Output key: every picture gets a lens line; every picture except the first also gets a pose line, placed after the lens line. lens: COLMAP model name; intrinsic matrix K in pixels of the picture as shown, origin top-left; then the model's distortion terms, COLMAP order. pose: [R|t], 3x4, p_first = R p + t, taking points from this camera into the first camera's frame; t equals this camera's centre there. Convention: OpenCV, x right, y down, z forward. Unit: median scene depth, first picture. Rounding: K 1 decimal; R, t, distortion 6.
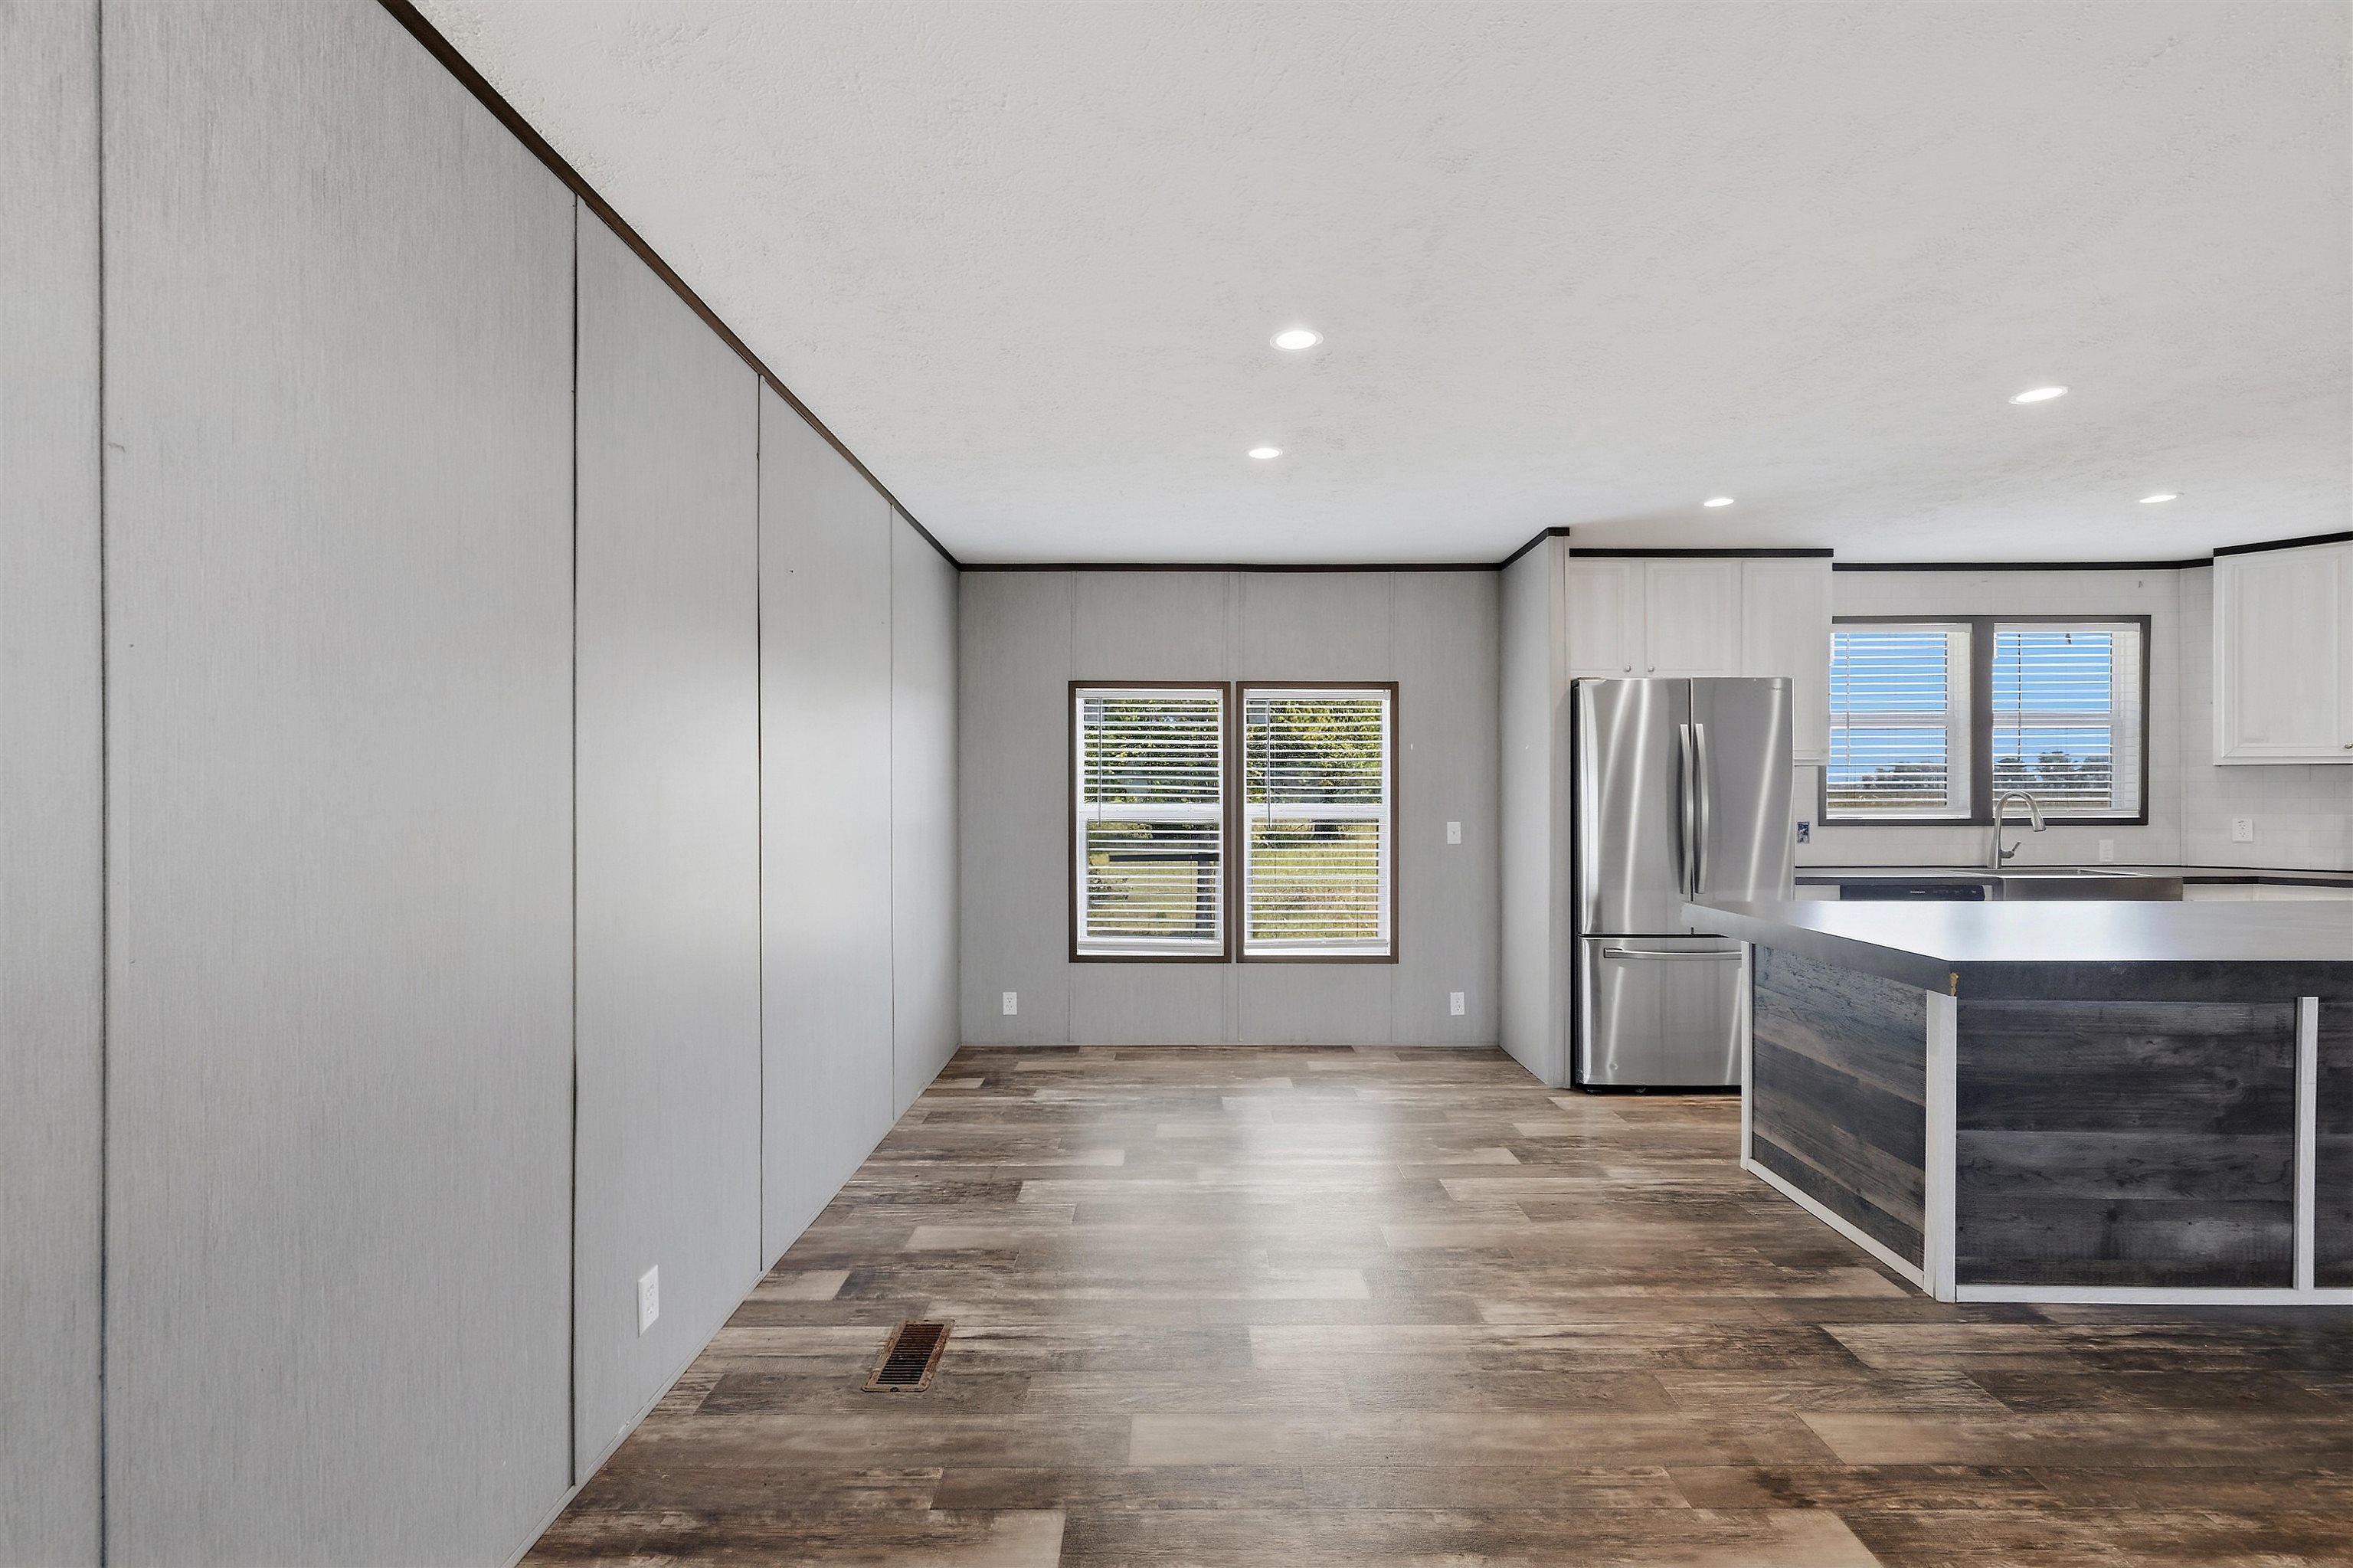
lens RADIAL K [[1016.4, 0, 1176.8], [0, 1016.4, 790.8], [0, 0, 1]] dist [0.001736, 0.000027]
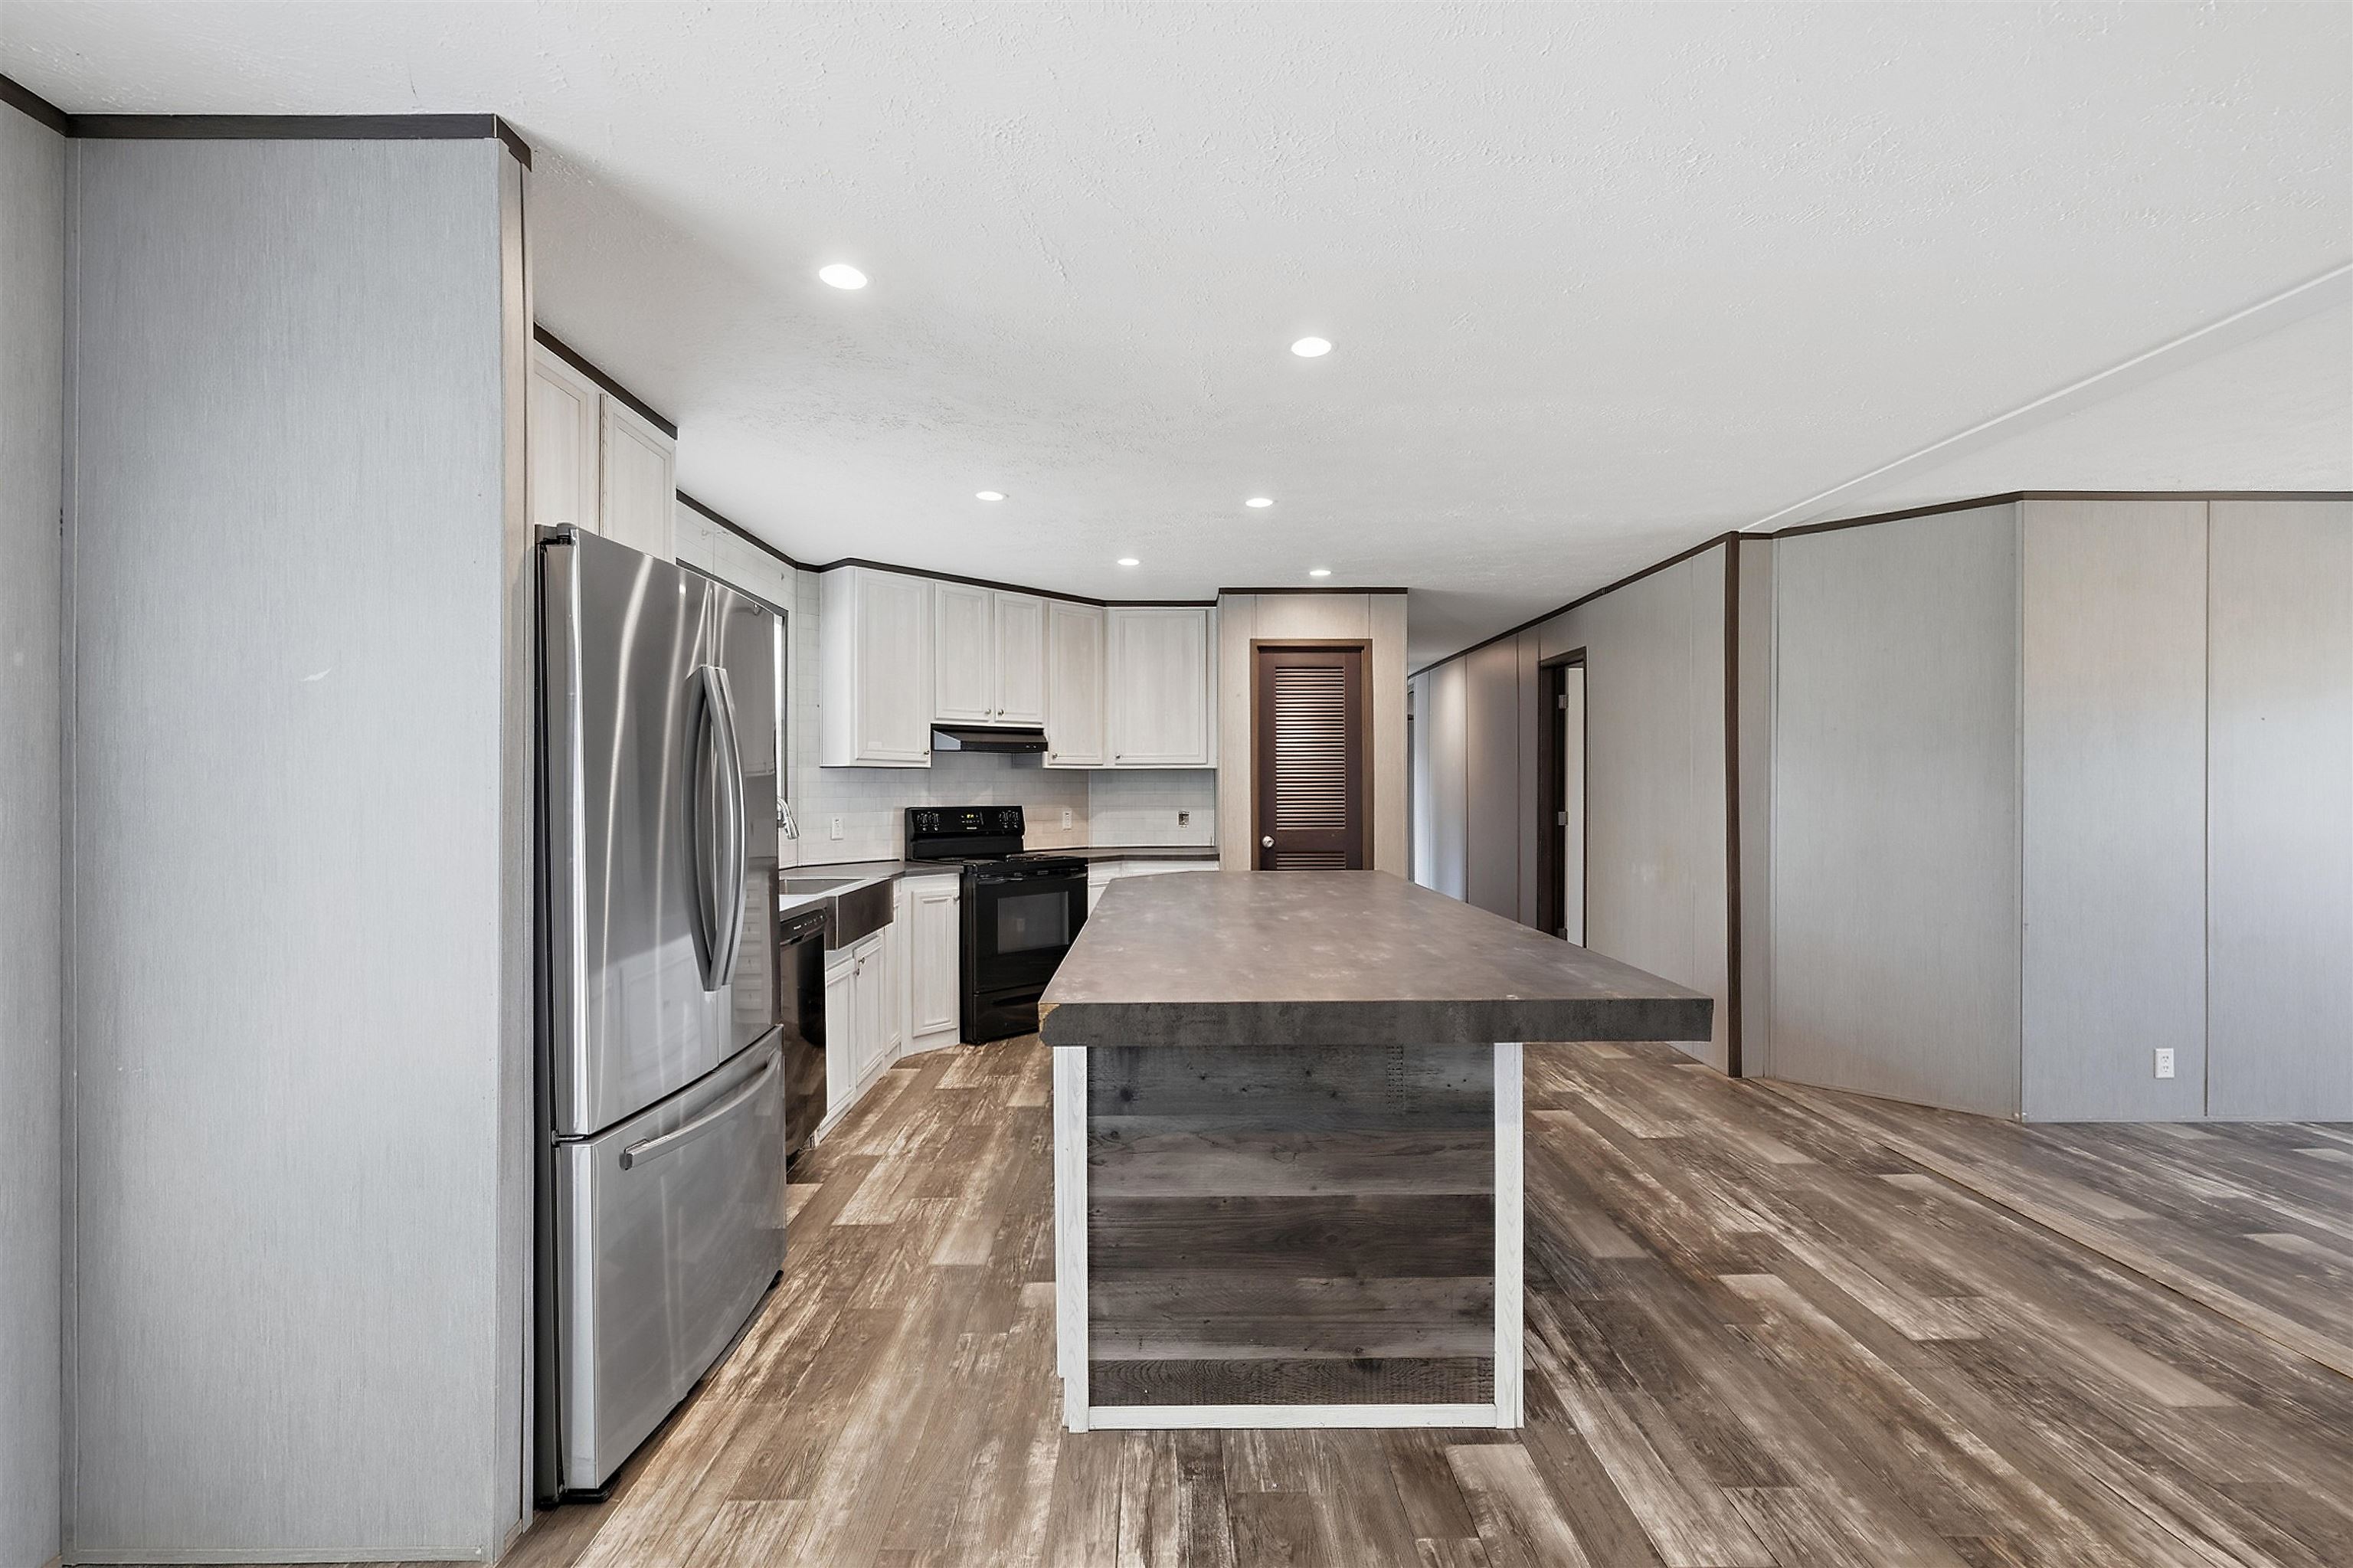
lens RADIAL K [[1016.4, 0, 1176.8], [0, 1016.4, 790.8], [0, 0, 1]] dist [0.001736, 0.000027]
pose [[-0.022062, -0.001795, 0.999755, -0.052535], [0.004756, 0.999987, 0.001901, -0.004174], [-0.999745, 0.004797, -0.022053, 1.450343]]
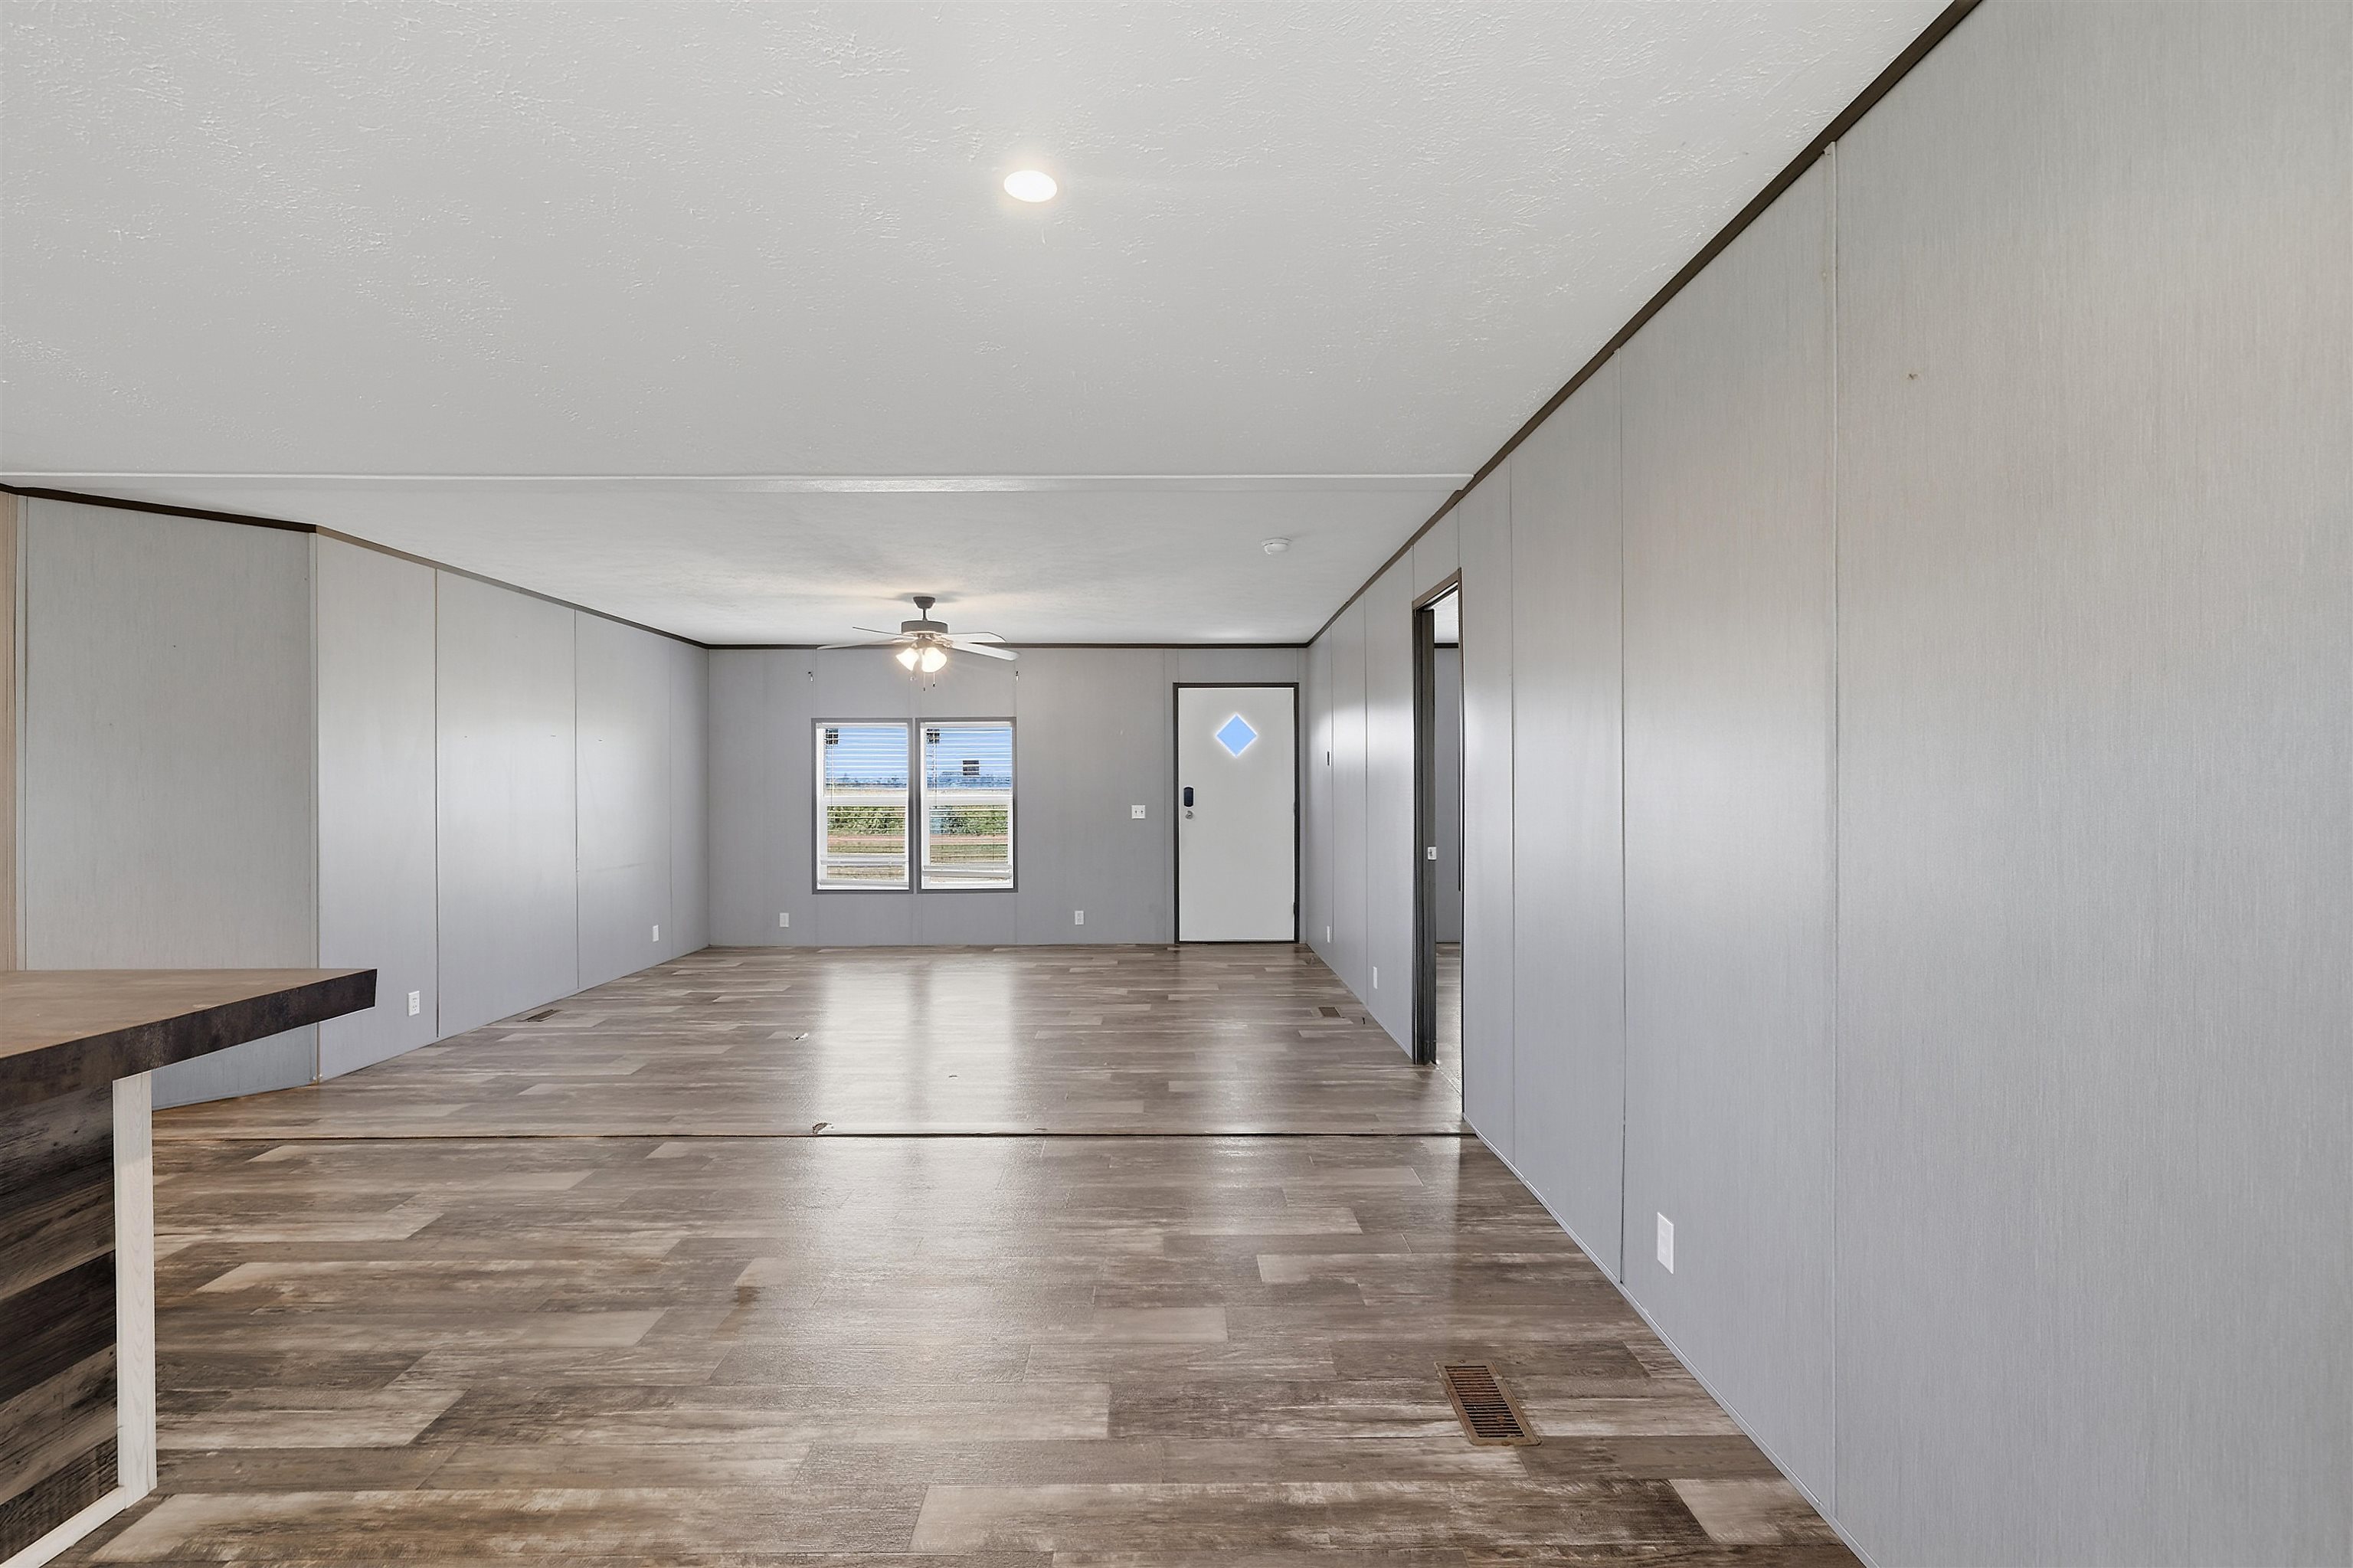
lens RADIAL K [[1016.4, 0, 1176.8], [0, 1016.4, 790.8], [0, 0, 1]] dist [0.001736, 0.000027]
pose [[-0.999830, 0.005022, -0.017733, 0.027701], [0.004819, 0.999923, 0.011438, -0.005846], [0.017789, 0.011351, -0.999777, 1.959557]]
